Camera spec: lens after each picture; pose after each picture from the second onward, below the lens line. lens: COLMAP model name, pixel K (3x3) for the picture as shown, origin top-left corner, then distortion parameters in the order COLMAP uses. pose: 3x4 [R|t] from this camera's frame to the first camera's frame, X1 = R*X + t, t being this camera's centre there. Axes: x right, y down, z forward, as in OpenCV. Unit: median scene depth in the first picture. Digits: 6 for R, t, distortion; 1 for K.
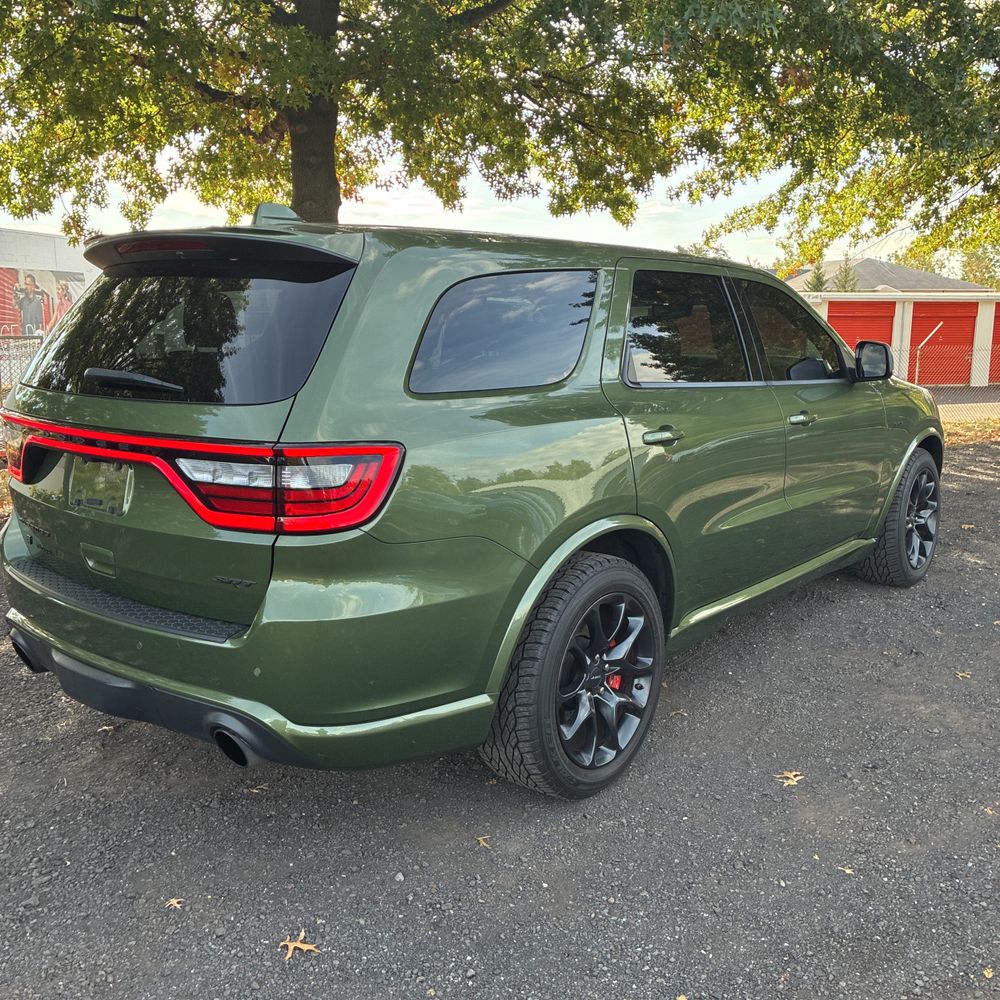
lens RADIAL K [[1017.5, 0, 499.4], [0, 1017.5, 499.1], [0, 0, 1]] dist [0.018555, 0.000000]
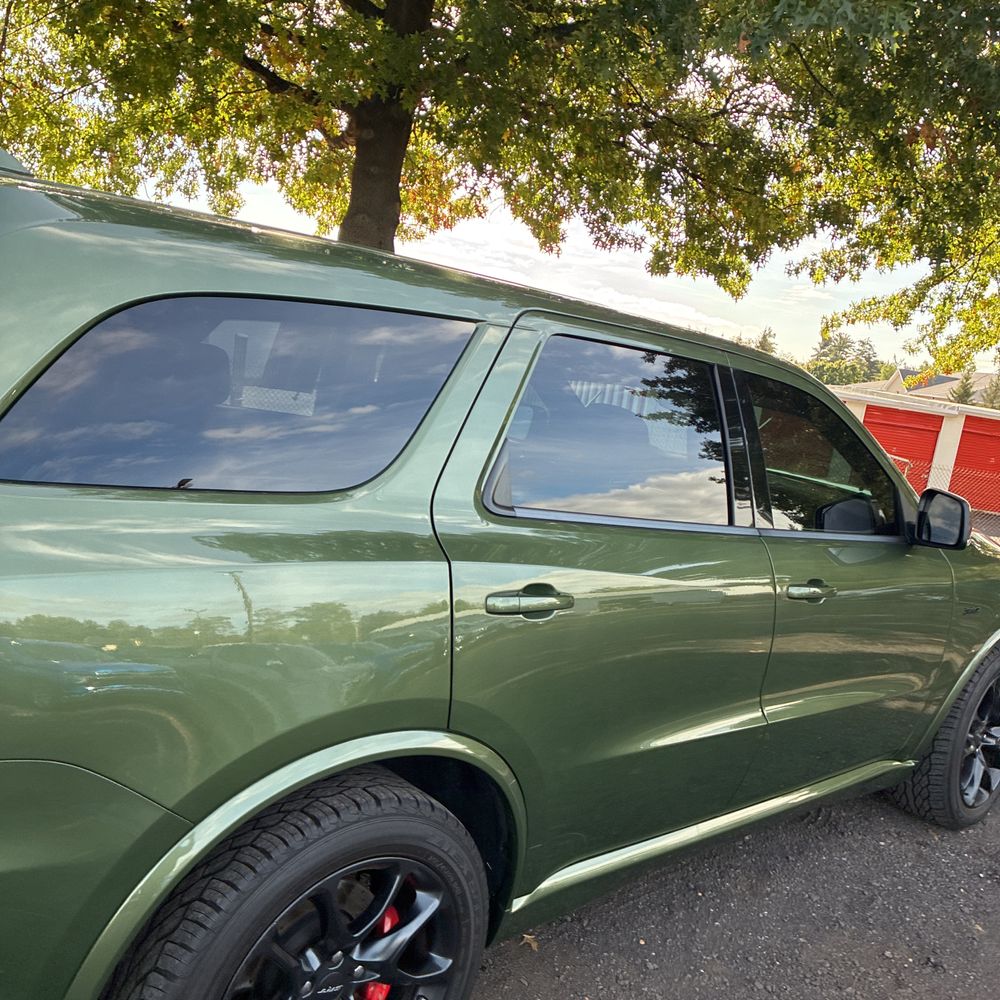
lens RADIAL K [[1017.5, 0, 501.6], [0, 1017.5, 504.7], [0, 0, 1]] dist [0.018555, 0.000000]
pose [[0.979543, 0.170801, -0.106405, 0.053586], [-0.175026, 0.984055, -0.031657, -0.026145], [0.099301, 0.049633, 0.993819, 0.103842]]
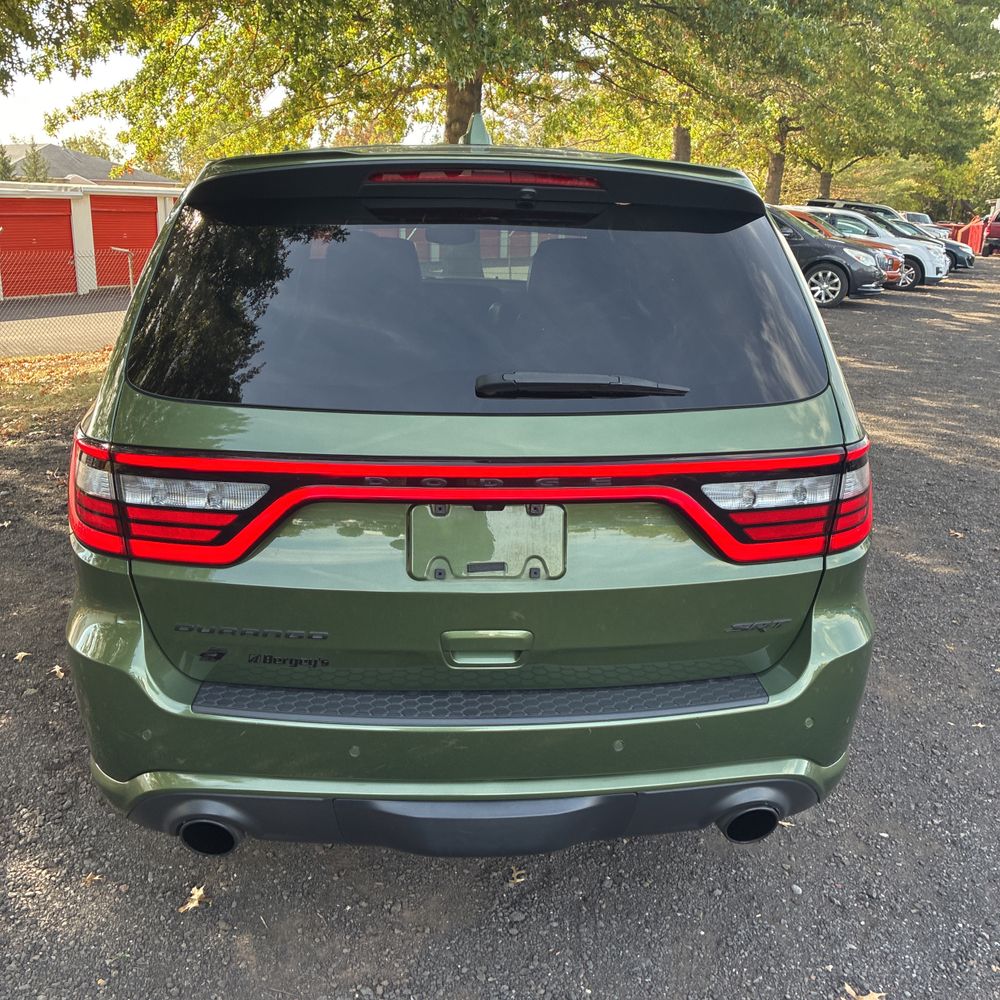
lens RADIAL K [[1017.5, 0, 497.0], [0, 1017.5, 504.2], [0, 0, 1]] dist [0.018555, 0.000000]
pose [[0.724351, -0.178887, 0.665819, -0.180494], [0.107144, 0.983226, 0.147603, -0.029594], [-0.681054, -0.035578, 0.731368, 0.110511]]
